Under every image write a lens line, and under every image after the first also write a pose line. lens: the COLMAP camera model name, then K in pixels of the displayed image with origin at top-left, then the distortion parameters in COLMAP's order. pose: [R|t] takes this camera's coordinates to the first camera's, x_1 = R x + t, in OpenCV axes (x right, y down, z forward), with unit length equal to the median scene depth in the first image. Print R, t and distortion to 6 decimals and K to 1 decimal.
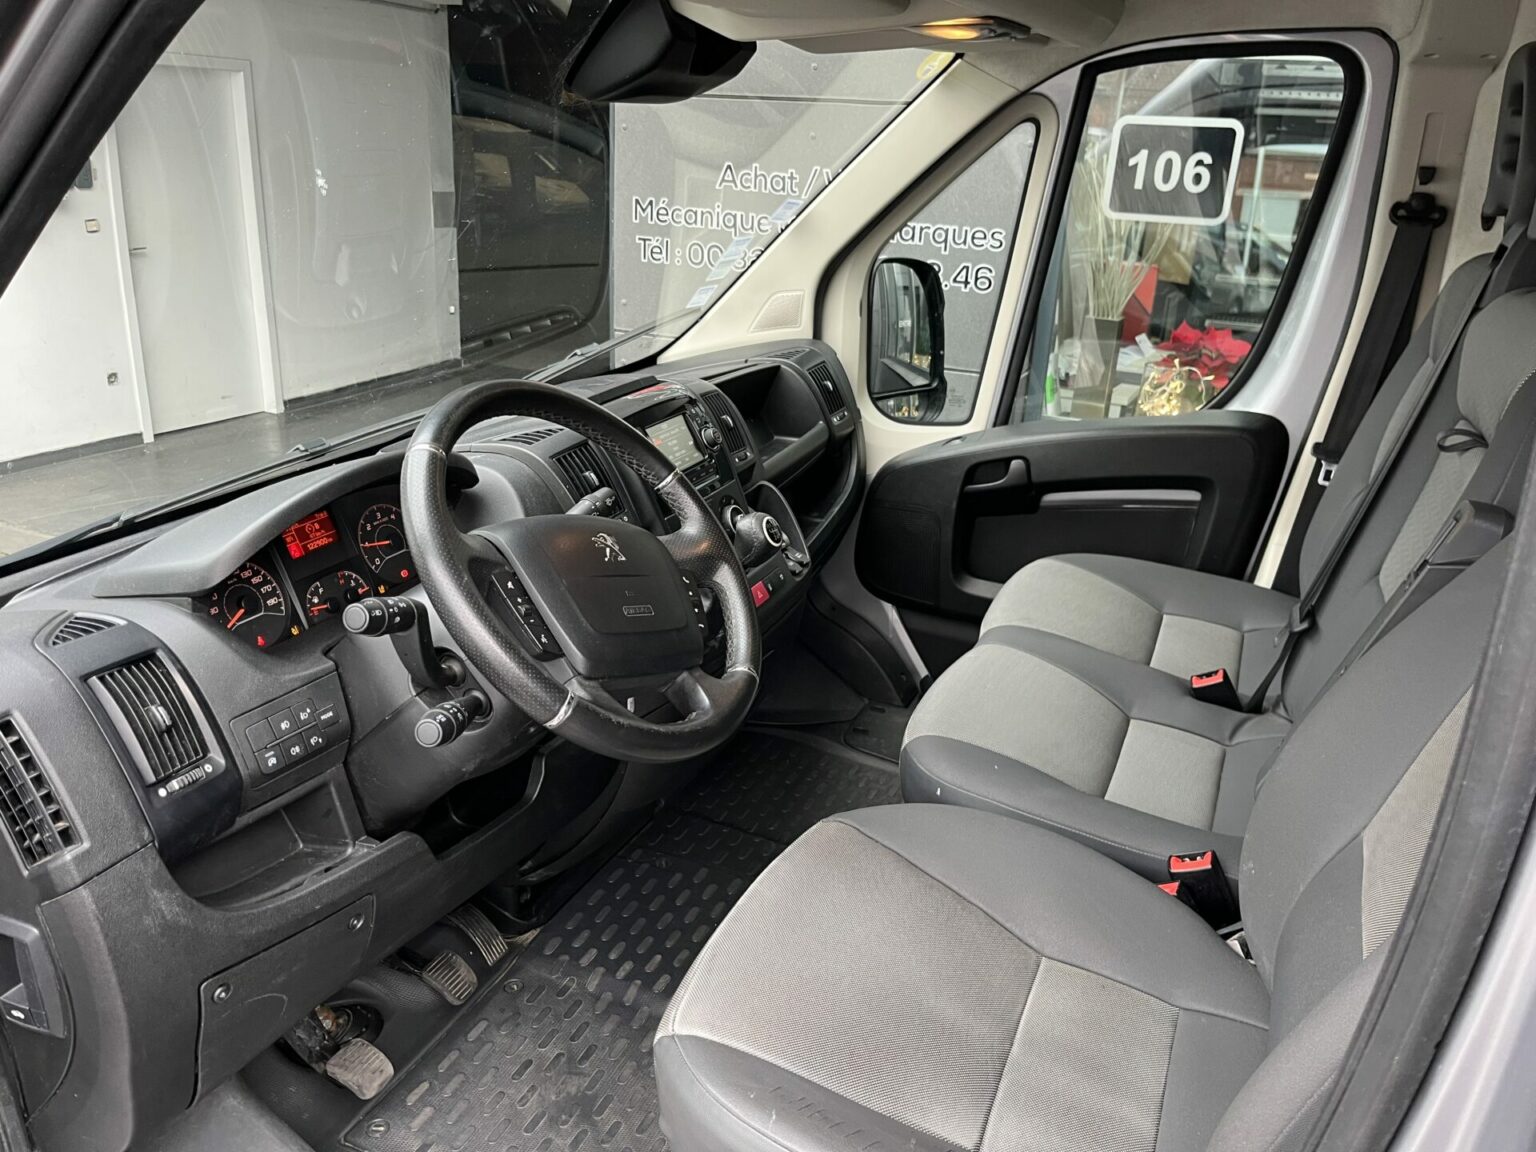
lens RADIAL K [[1180.7, 0, 772.0], [0, 1180.7, 603.7], [0, 0, 1]] dist [0.099009, -0.140912]
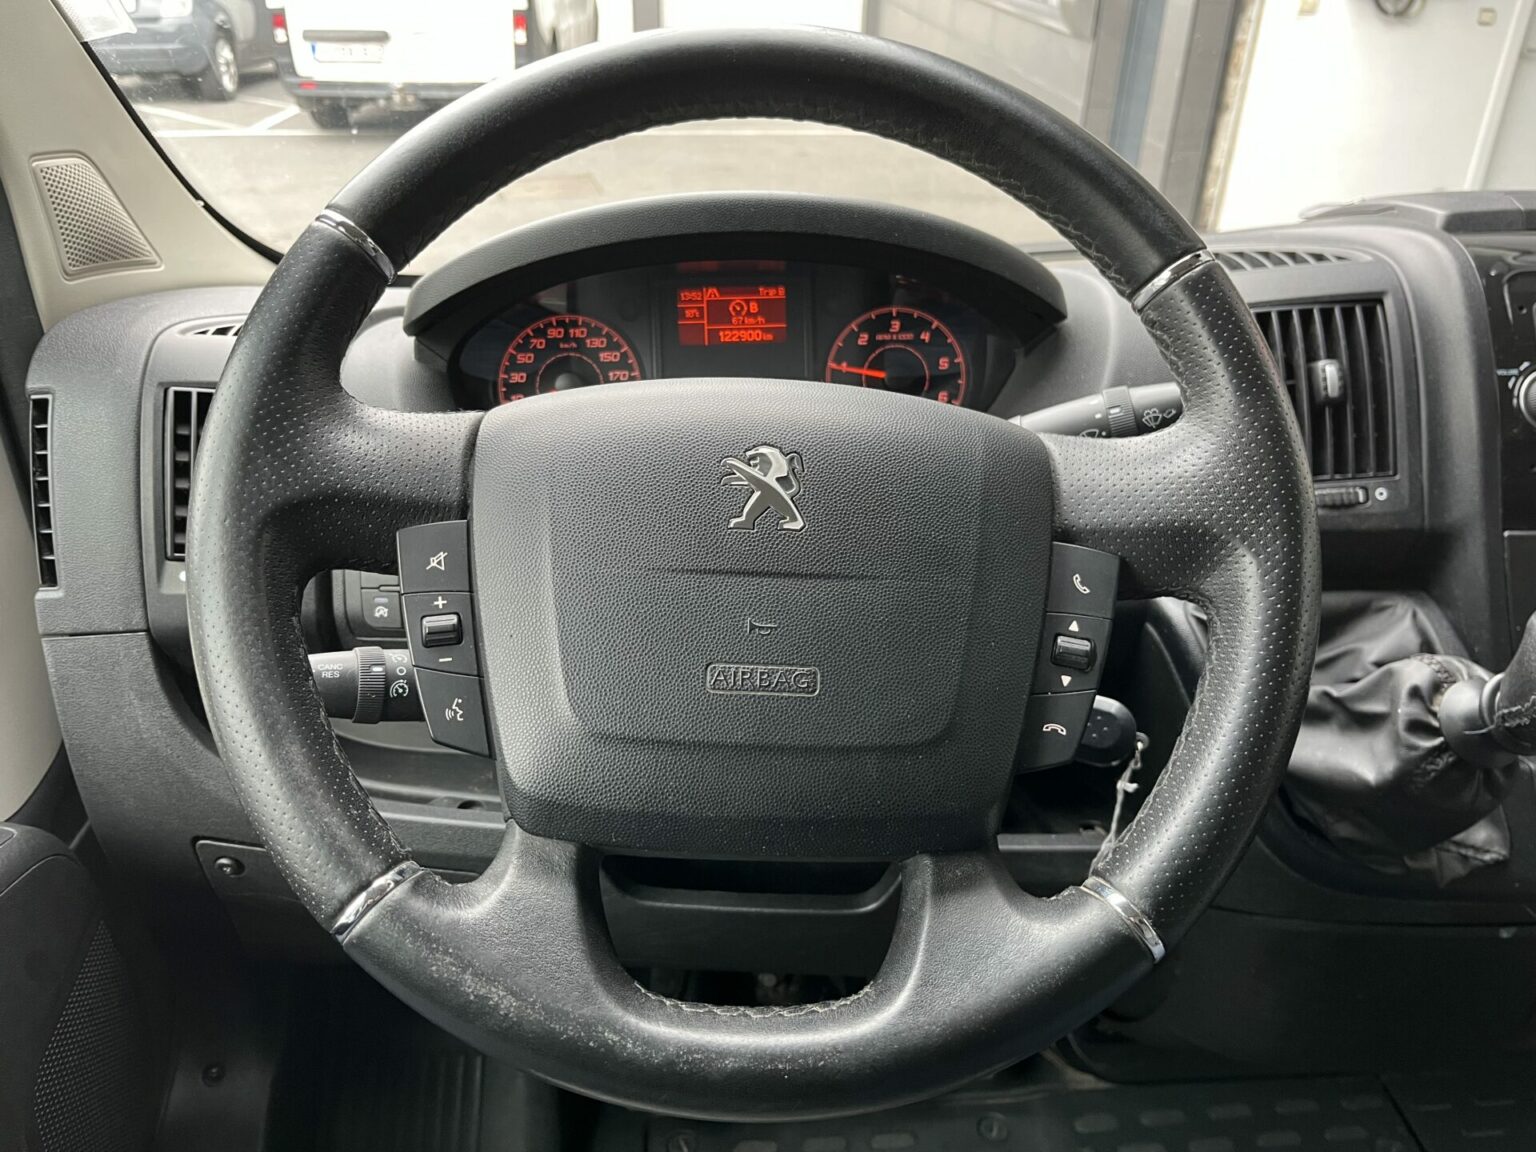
lens RADIAL K [[1180.7, 0, 772.0], [0, 1180.7, 603.7], [0, 0, 1]] dist [0.099009, -0.140912]
pose [[0.450526, 0.426288, -0.784414, 0.143360], [-0.321599, 0.897141, 0.302840, -0.108971], [0.832827, 0.115829, 0.541279, 0.669769]]
